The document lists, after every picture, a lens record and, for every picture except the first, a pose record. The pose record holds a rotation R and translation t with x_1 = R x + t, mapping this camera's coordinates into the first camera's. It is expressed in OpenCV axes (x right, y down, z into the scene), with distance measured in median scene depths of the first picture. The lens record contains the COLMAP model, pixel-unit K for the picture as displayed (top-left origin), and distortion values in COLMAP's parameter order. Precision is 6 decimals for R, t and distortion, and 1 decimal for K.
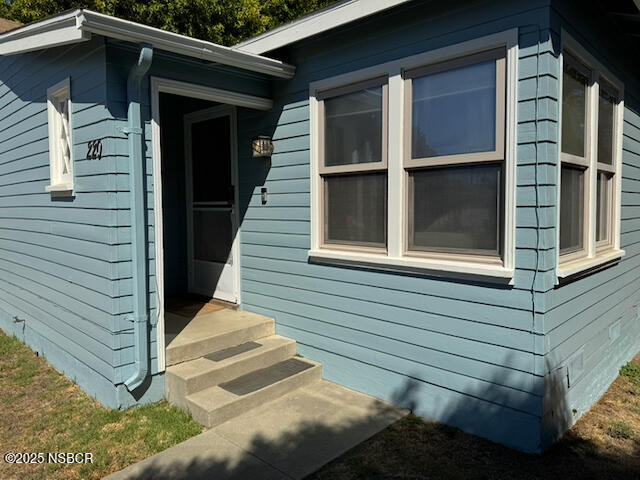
lens RADIAL K [[452.5, 0, 315.5], [0, 452.5, 239.0], [0, 0, 1]] dist [0.012689, 0.000612]
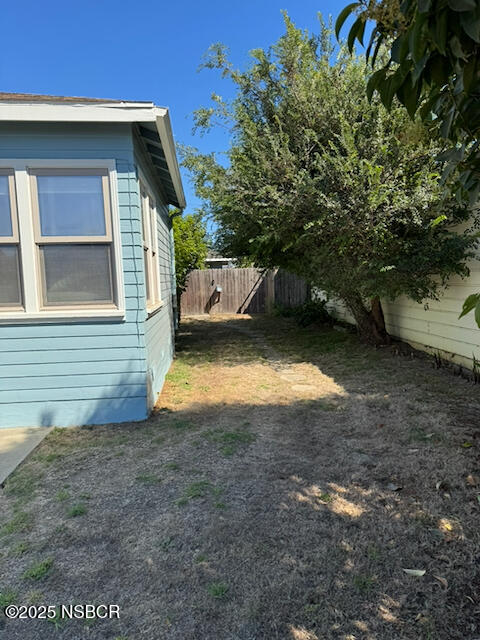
lens RADIAL K [[460.5, 0, 236.4], [0, 460.5, 324.8], [0, 0, 1]] dist [0.090716, -0.104924]
pose [[0.664995, -0.087304, 0.741727, -0.506146], [0.074995, 0.995930, 0.049988, 0.062614], [-0.743073, 0.022385, 0.668836, -0.378985]]
